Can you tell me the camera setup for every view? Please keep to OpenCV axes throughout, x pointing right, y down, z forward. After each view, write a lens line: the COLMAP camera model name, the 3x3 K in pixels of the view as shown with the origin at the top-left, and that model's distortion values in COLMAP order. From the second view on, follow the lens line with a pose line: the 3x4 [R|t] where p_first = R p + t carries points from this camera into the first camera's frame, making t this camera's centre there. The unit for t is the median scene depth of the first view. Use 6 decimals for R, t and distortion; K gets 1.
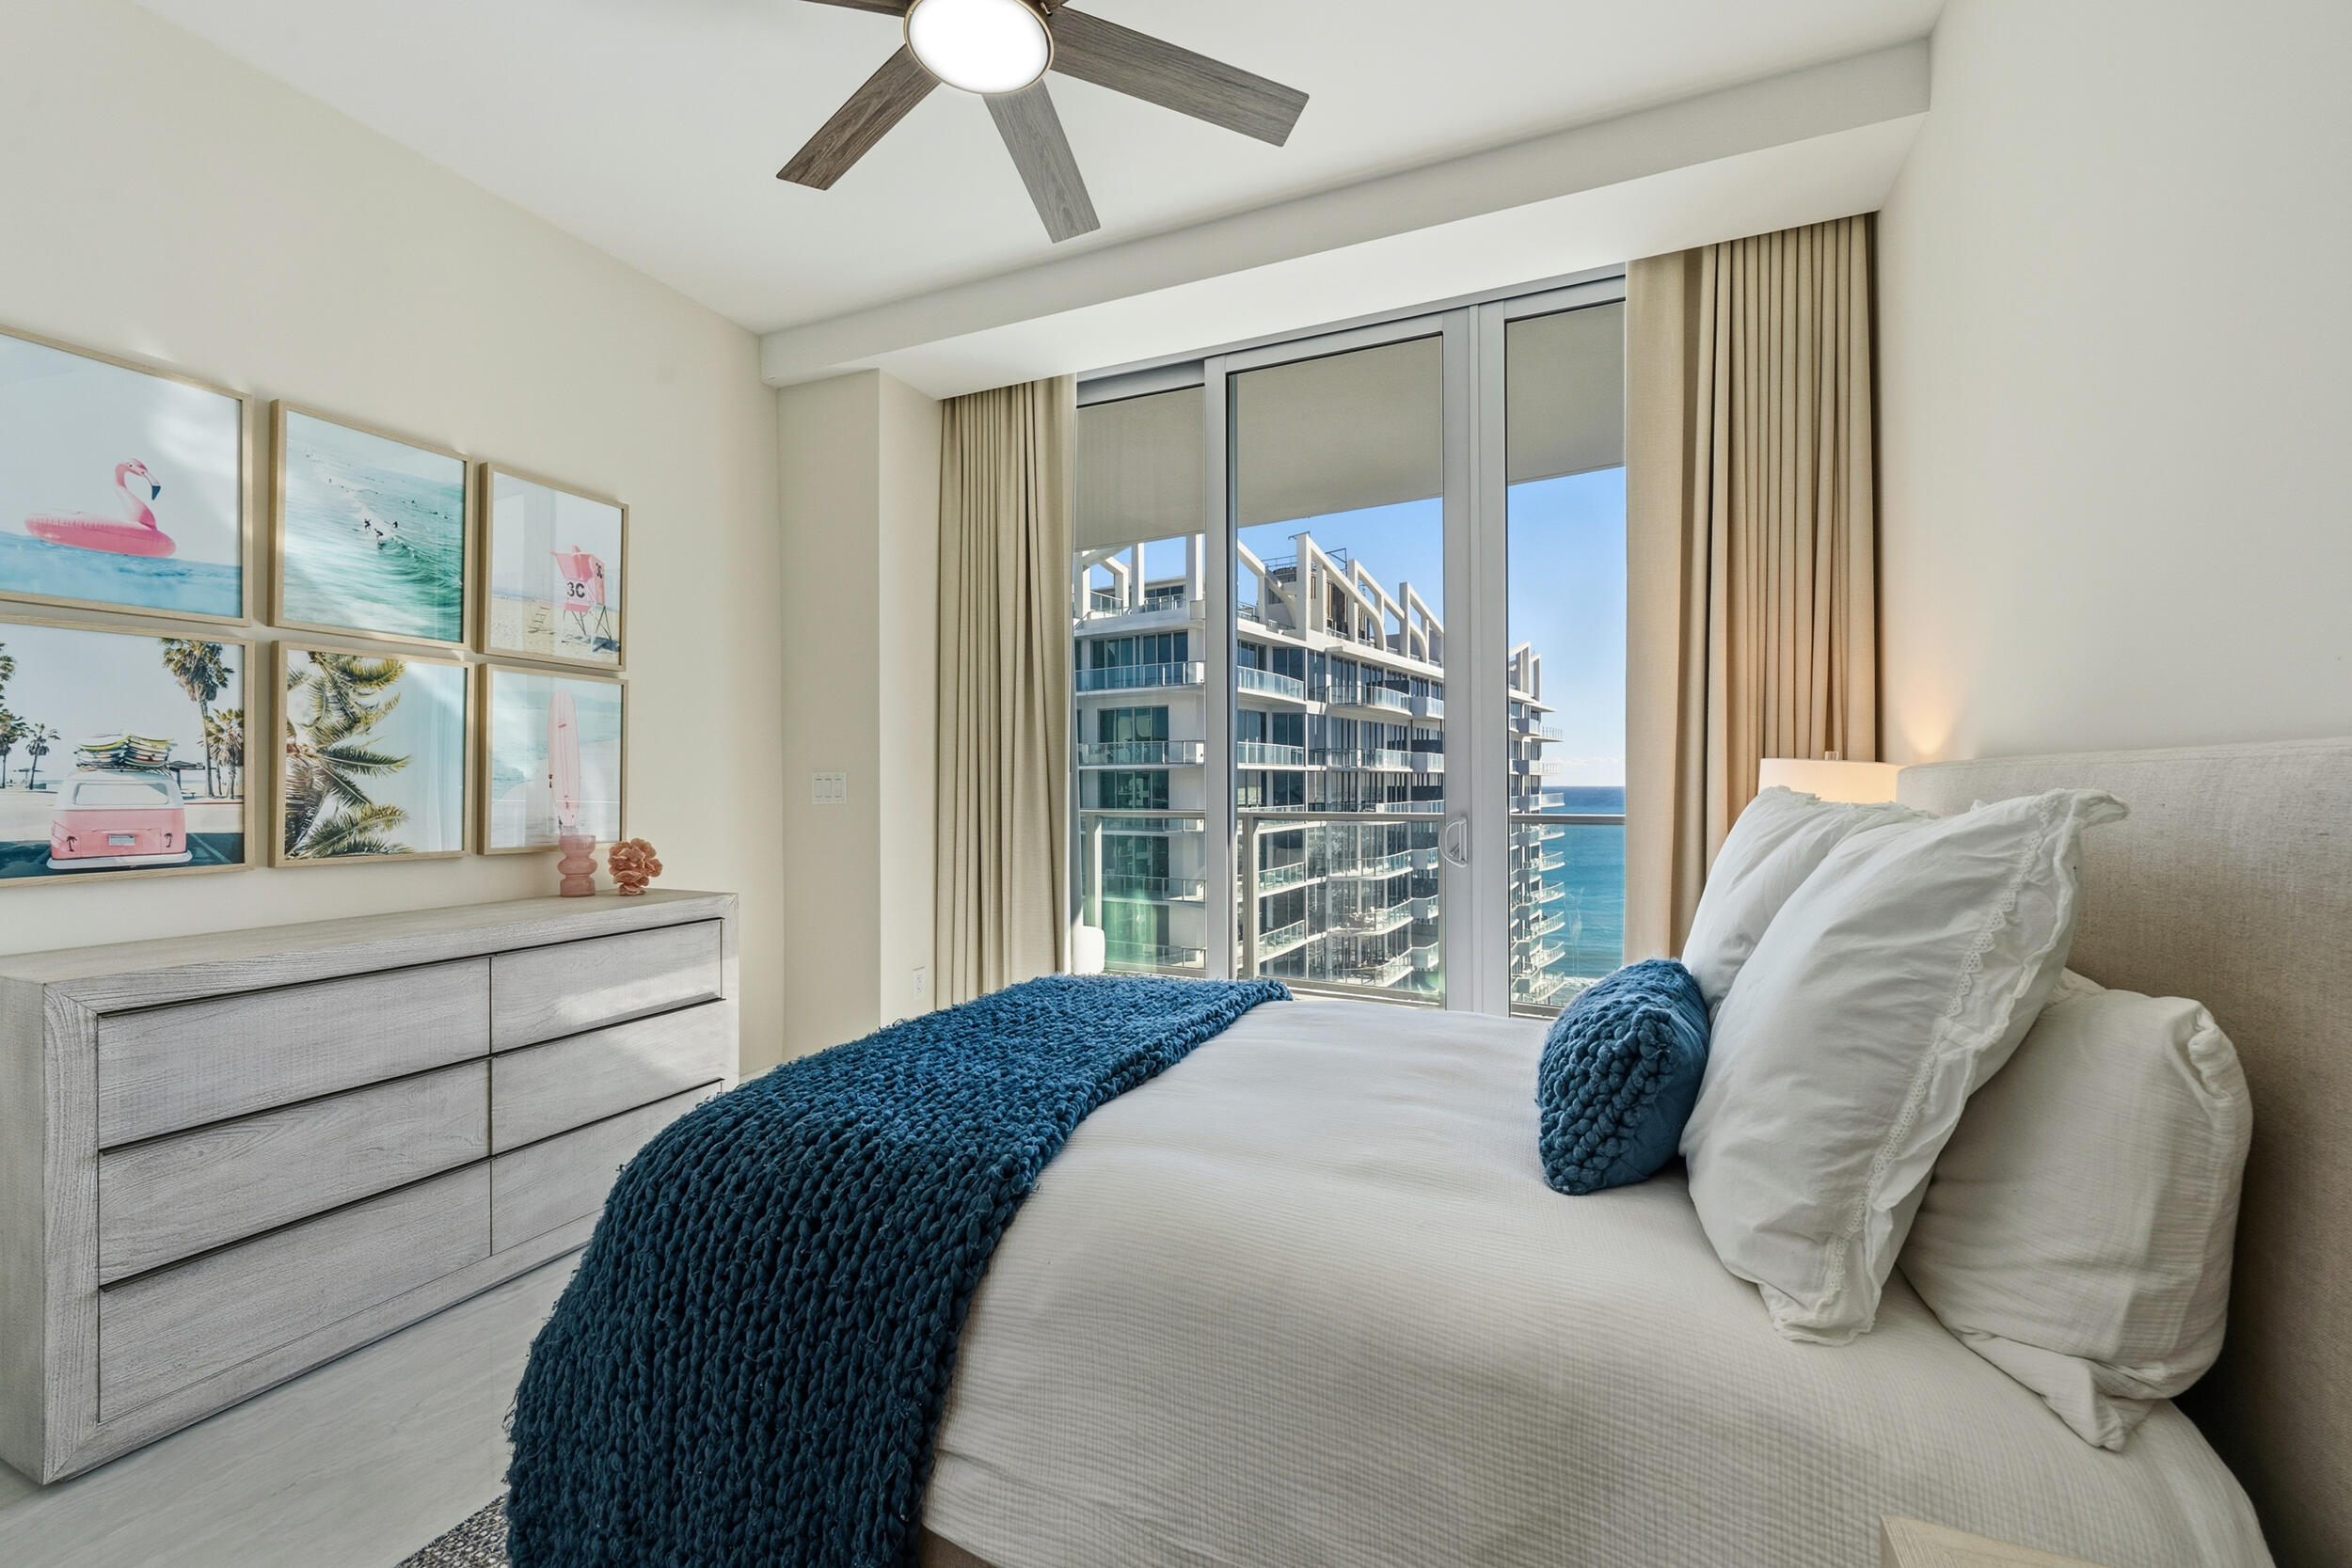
lens RADIAL K [[965.8, 0, 1176.0], [0, 965.8, 784.0], [0, 0, 1]] dist [-0.000526, -0.000075]
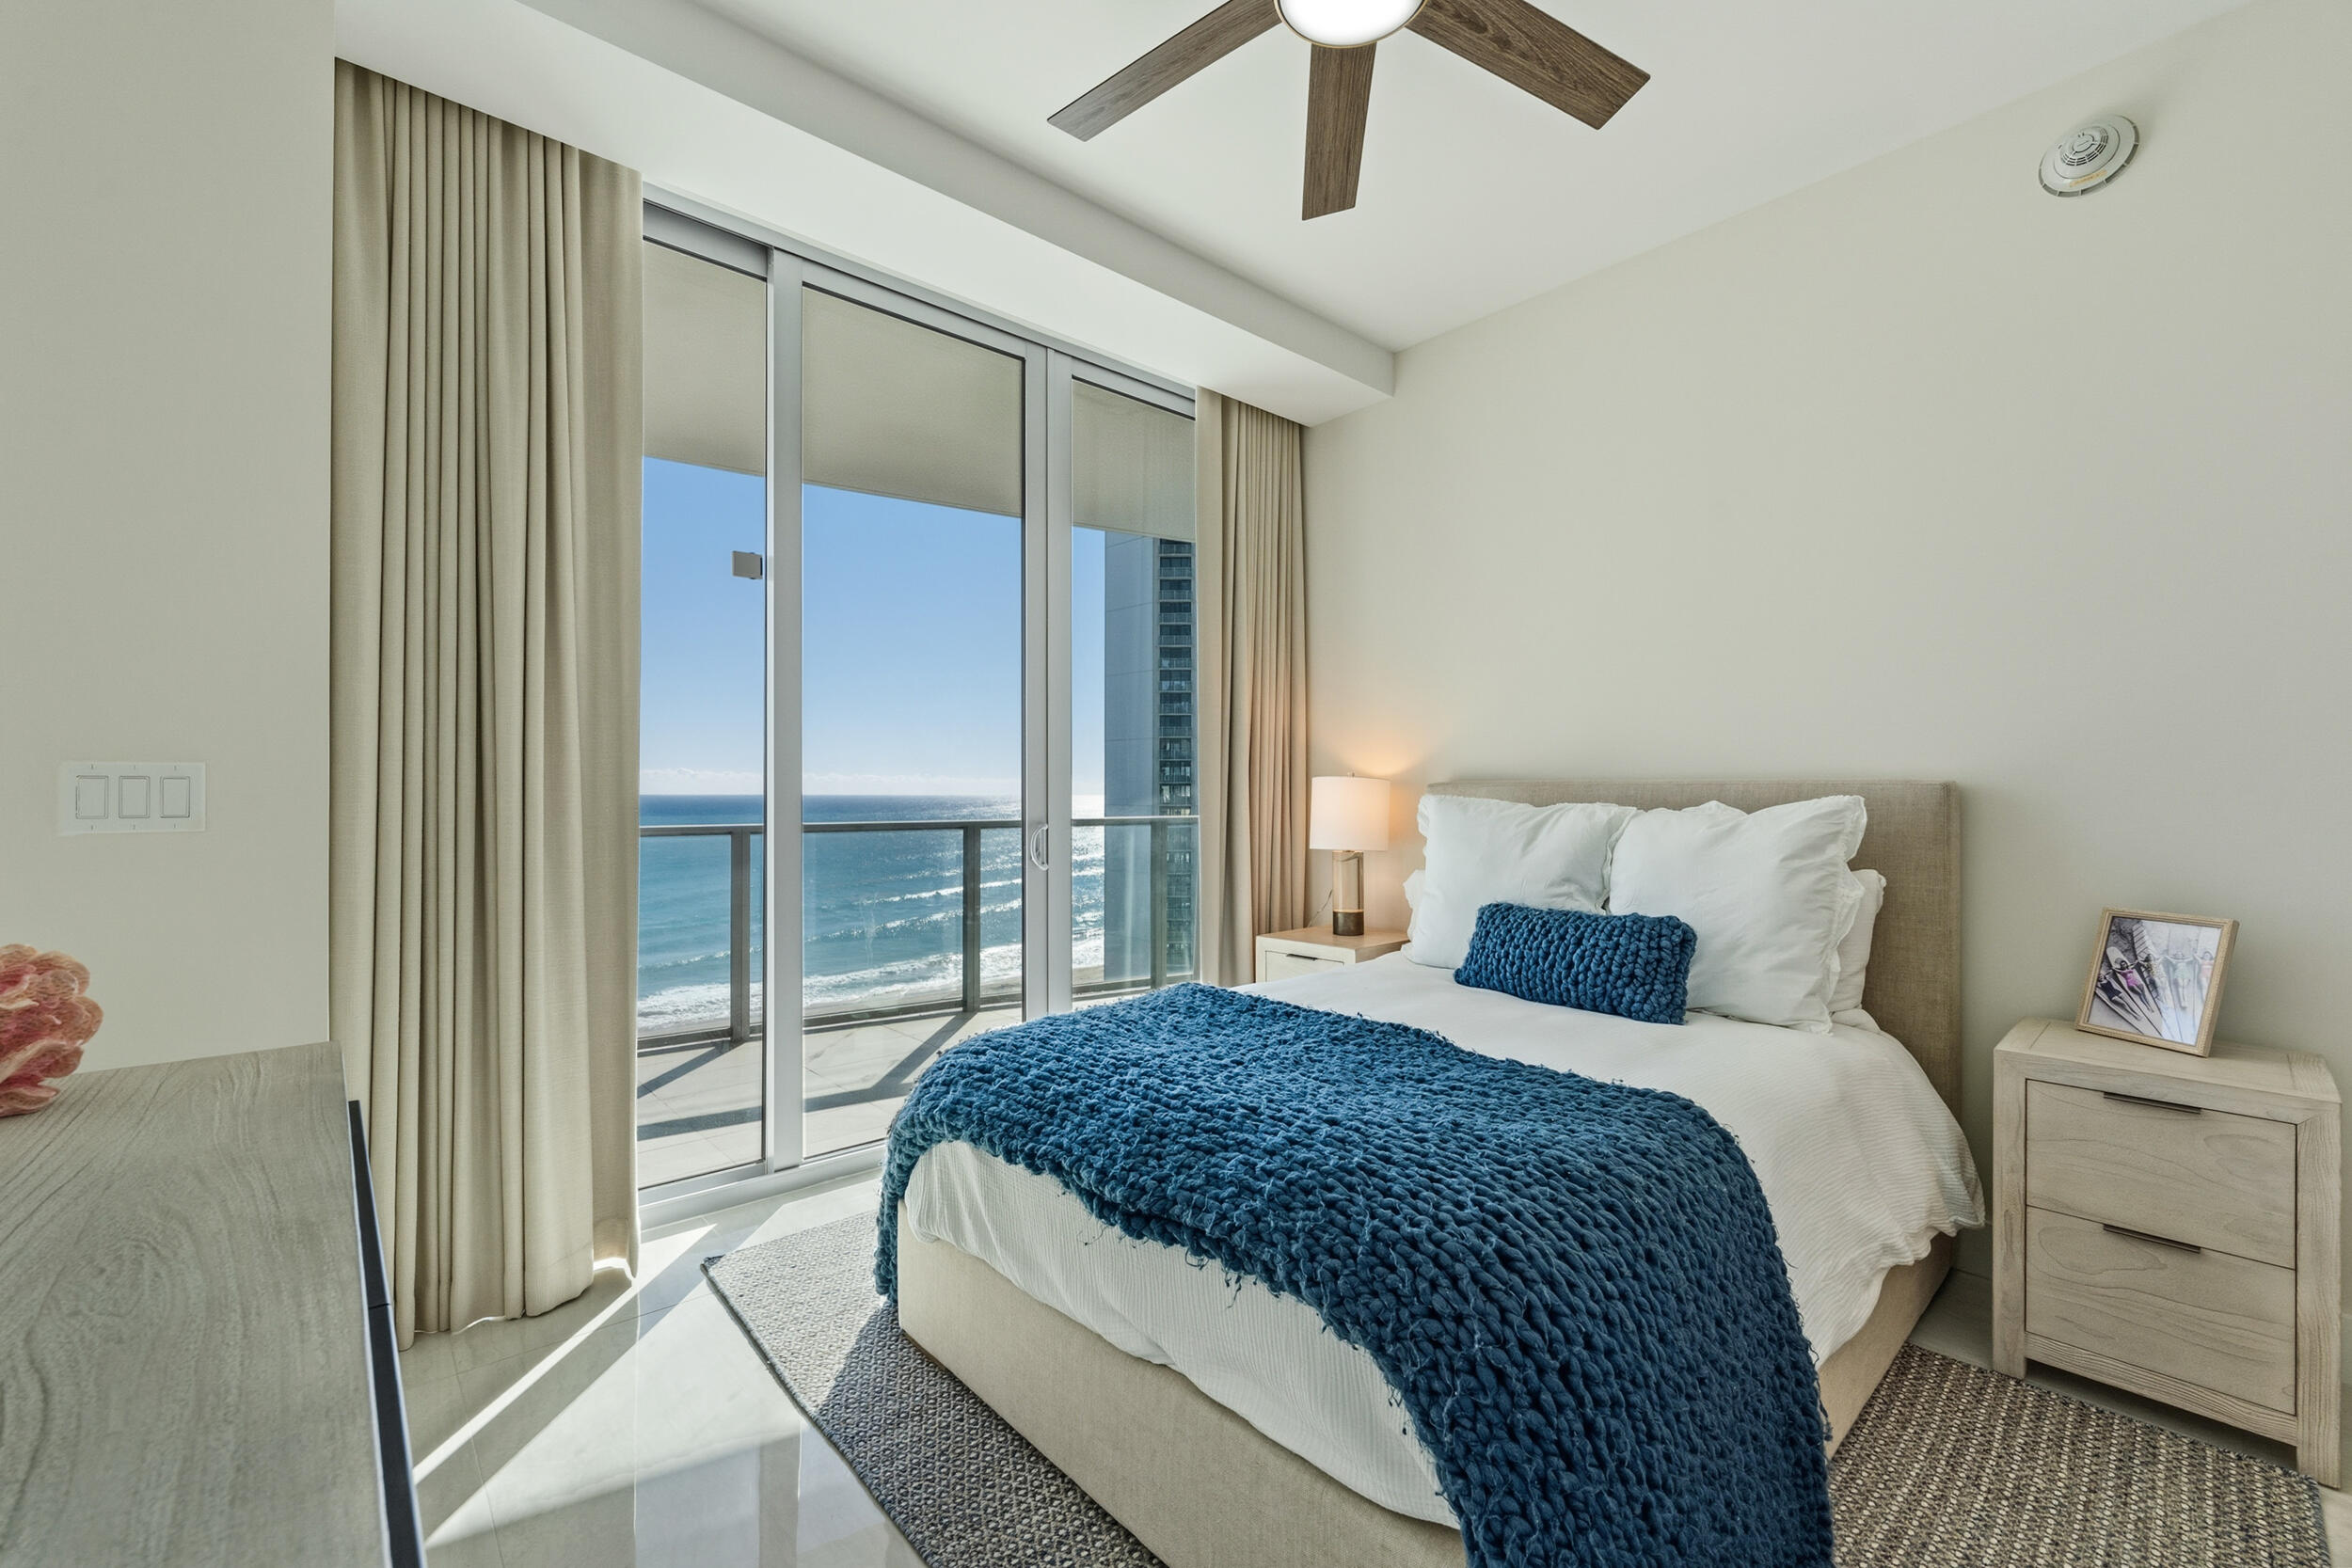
lens RADIAL K [[965.8, 0, 1176.0], [0, 965.8, 784.0], [0, 0, 1]] dist [-0.000526, -0.000075]
pose [[0.415644, 0.009544, 0.909477, -0.673324], [-0.002843, 0.999954, -0.009194, 0.000709], [-0.909523, 0.001236, 0.415652, 0.470277]]
